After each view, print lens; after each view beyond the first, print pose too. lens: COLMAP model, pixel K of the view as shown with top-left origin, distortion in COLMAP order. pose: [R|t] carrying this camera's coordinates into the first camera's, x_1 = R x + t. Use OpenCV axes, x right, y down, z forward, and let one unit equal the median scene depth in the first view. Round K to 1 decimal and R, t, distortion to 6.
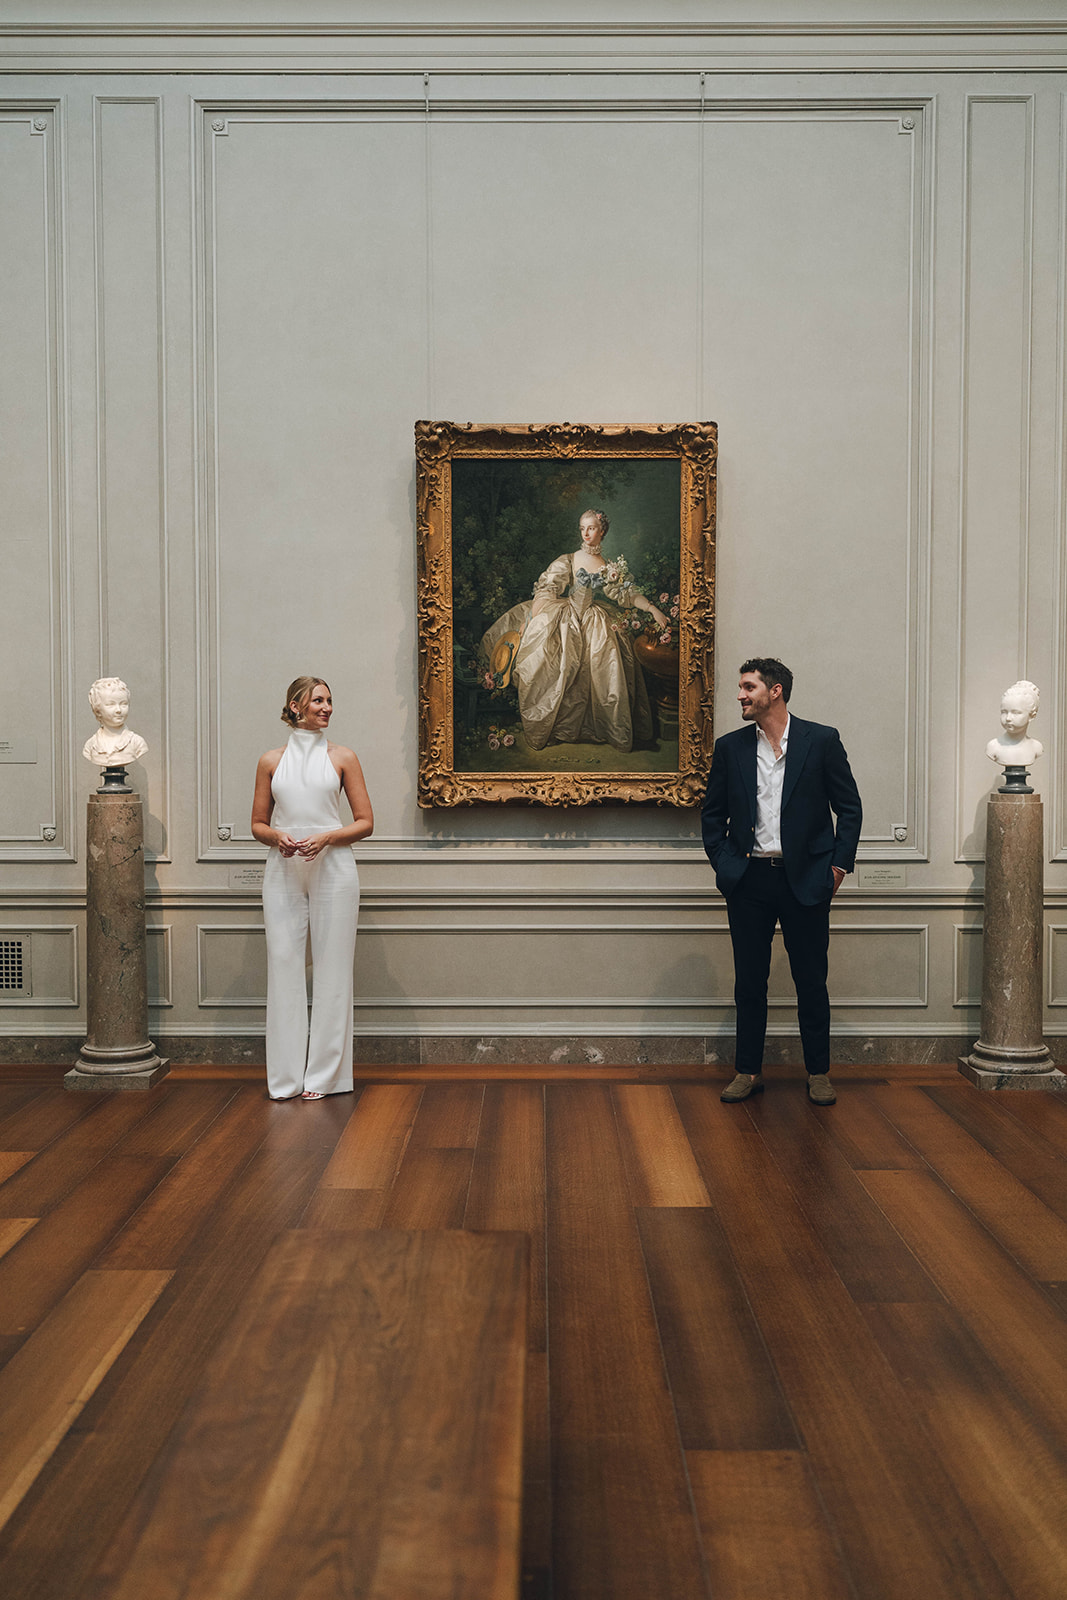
lens RADIAL K [[1805.8, 0, 533.5], [0, 1805.8, 800.0], [0, 0, 1]] dist [0.003974, 0.016457]
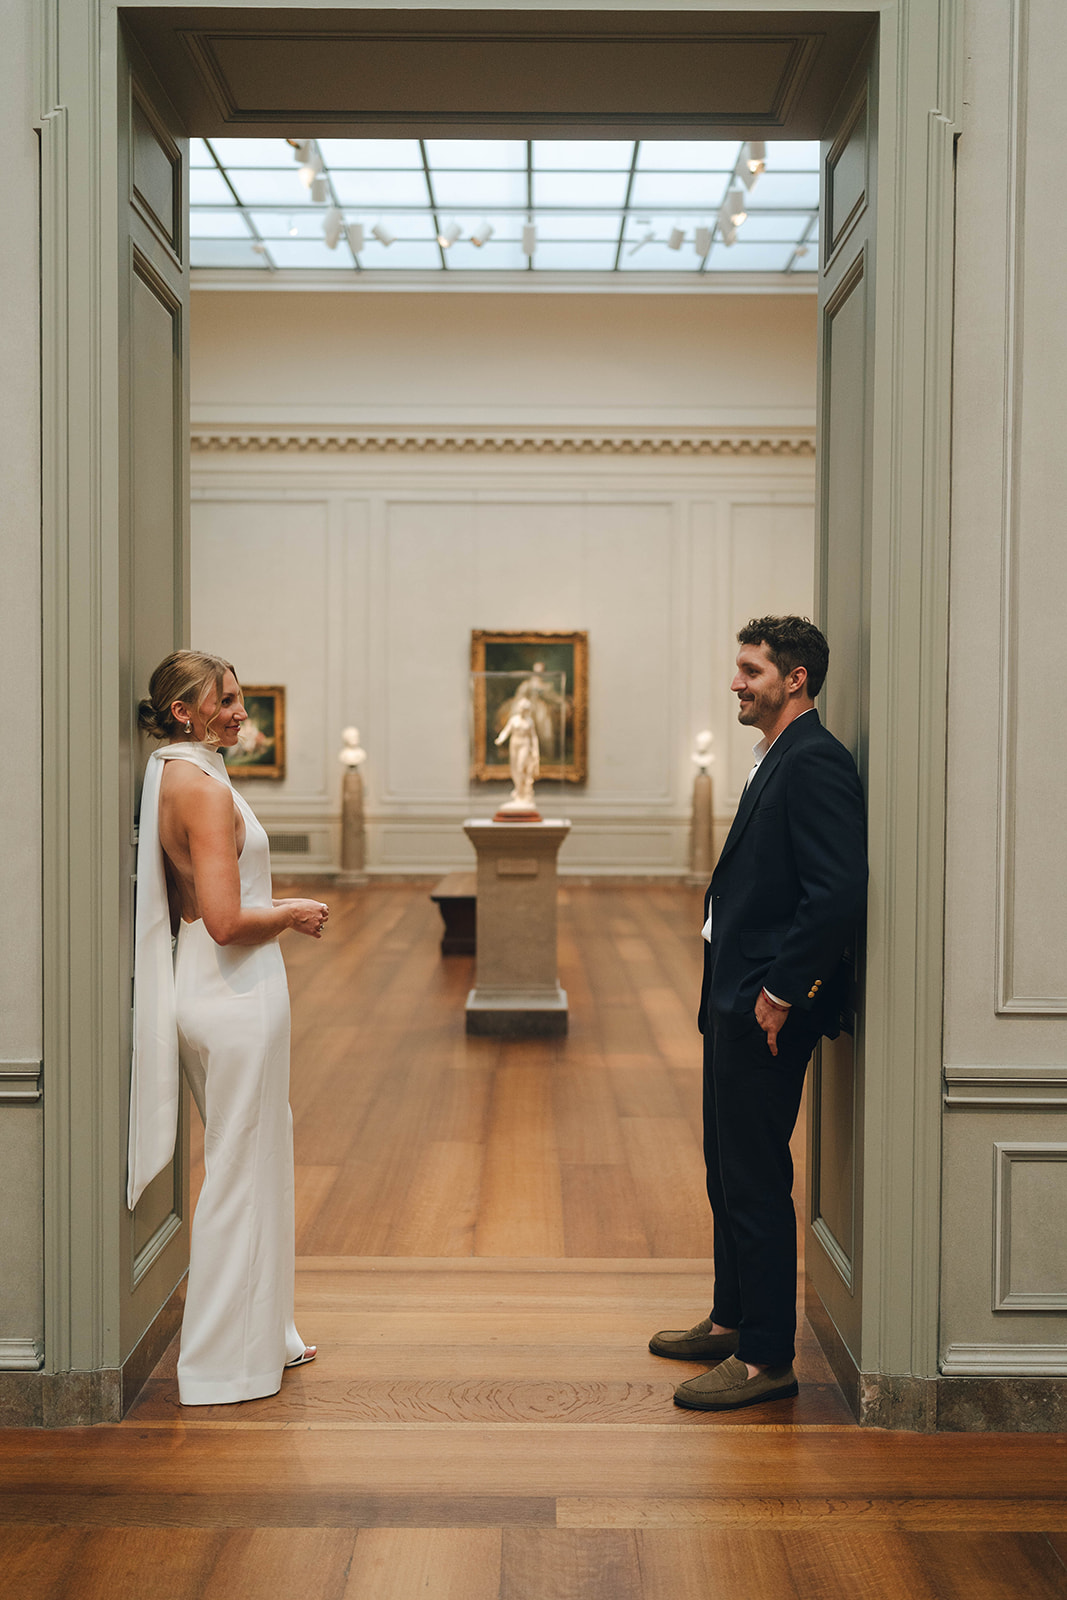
lens RADIAL K [[1805.8, 0, 533.5], [0, 1805.8, 800.0], [0, 0, 1]] dist [0.003974, 0.016457]
pose [[0.999975, 0.006043, 0.003715, 0.015441], [-0.005980, 0.999844, -0.016644, 0.072892], [-0.003815, 0.016621, 0.999855, -1.526265]]
